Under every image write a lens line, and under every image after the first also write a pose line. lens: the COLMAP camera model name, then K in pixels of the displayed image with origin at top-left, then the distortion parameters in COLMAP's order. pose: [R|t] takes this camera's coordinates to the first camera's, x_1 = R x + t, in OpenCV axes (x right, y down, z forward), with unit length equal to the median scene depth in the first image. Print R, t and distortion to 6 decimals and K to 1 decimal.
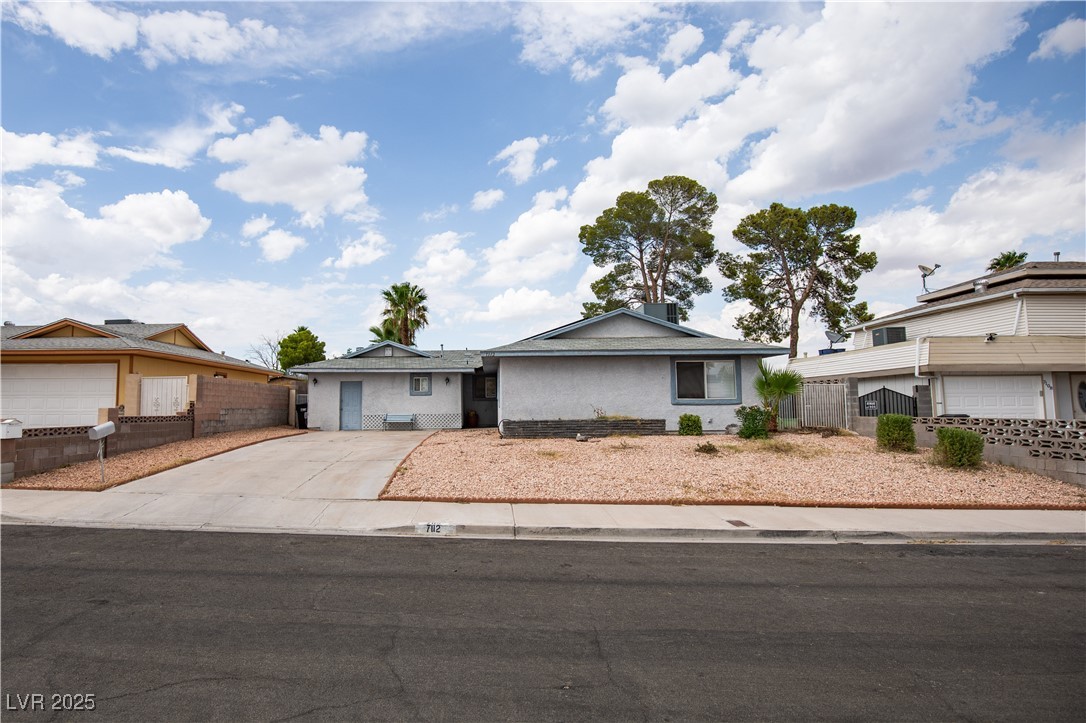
lens RADIAL K [[488.0, 0, 543.0], [0, 488.0, 361.5], [0, 0, 1]] dist [-0.017209, 0.000249]
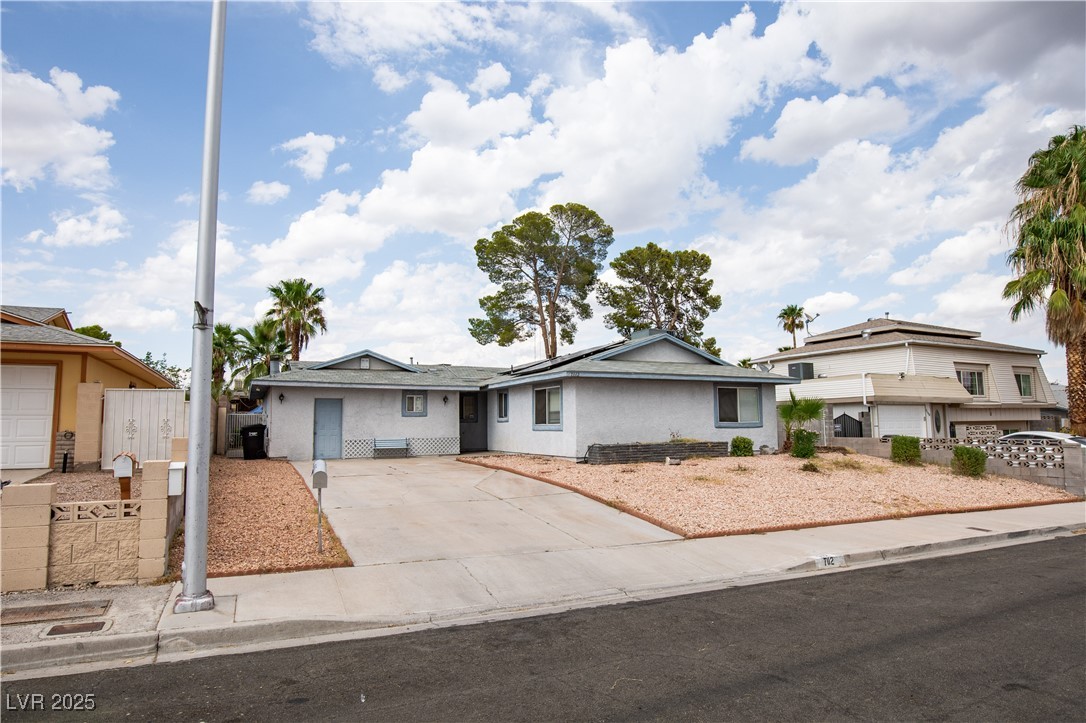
lens RADIAL K [[499.9, 0, 544.1], [0, 499.9, 371.4], [0, 0, 1]] dist [-0.027412, 0.009866]
pose [[0.923865, 0.040711, 0.380546, -0.375851], [-0.034442, 0.999136, -0.023273, 0.002770], [-0.381165, 0.008394, 0.924469, 0.100065]]
